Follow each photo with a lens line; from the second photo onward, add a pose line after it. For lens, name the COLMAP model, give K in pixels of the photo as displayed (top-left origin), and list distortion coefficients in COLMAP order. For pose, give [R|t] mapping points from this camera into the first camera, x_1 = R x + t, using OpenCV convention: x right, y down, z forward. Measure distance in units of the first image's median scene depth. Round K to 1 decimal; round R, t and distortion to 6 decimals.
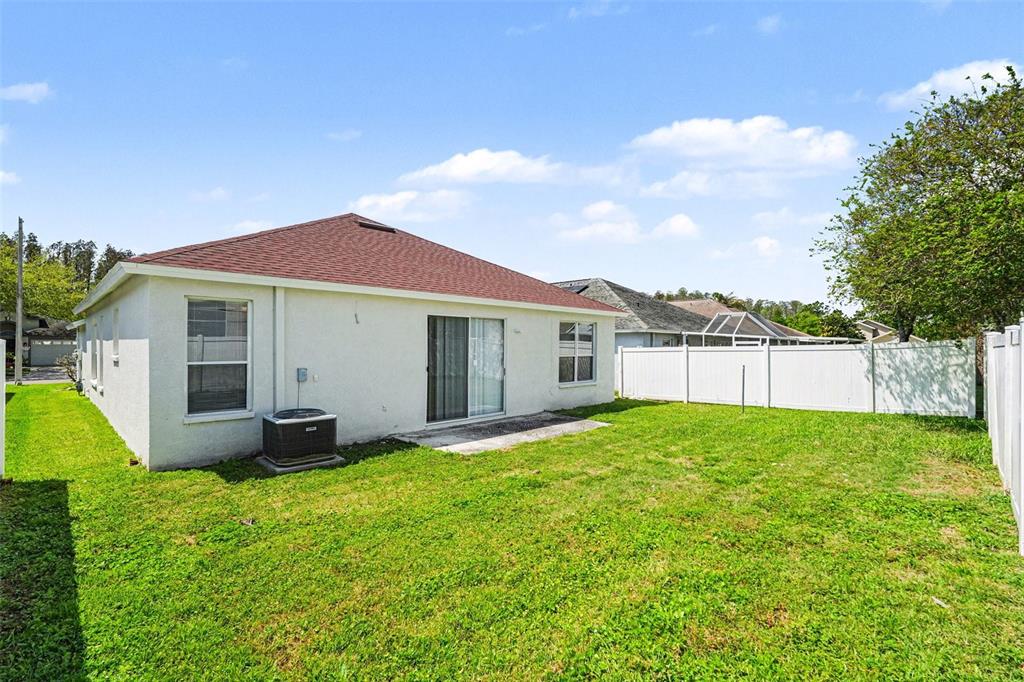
lens RADIAL K [[468.8, 0, 512.0], [0, 468.8, 344.1], [0, 0, 1]] dist [0.000955, 0.000010]
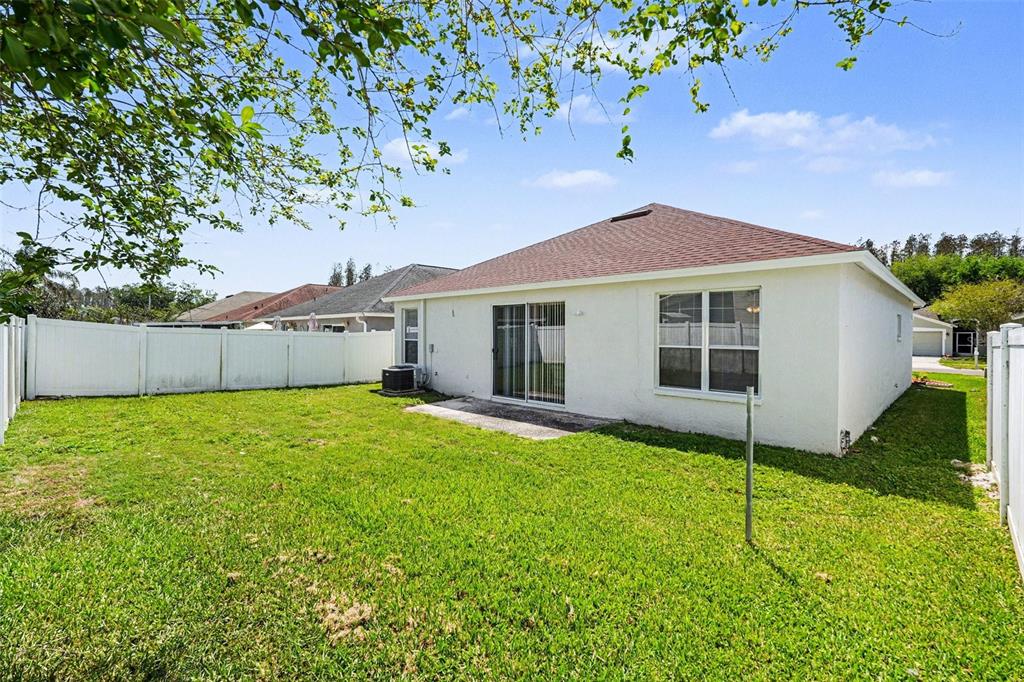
lens RADIAL K [[468.8, 0, 512.0], [0, 468.8, 336.2], [0, 0, 1]] dist [0.000955, 0.000010]
pose [[0.022972, 0.003989, -0.999728, 0.732091], [0.007247, 0.999965, 0.004157, 0.007092], [0.999710, -0.007340, 0.022942, 0.742716]]
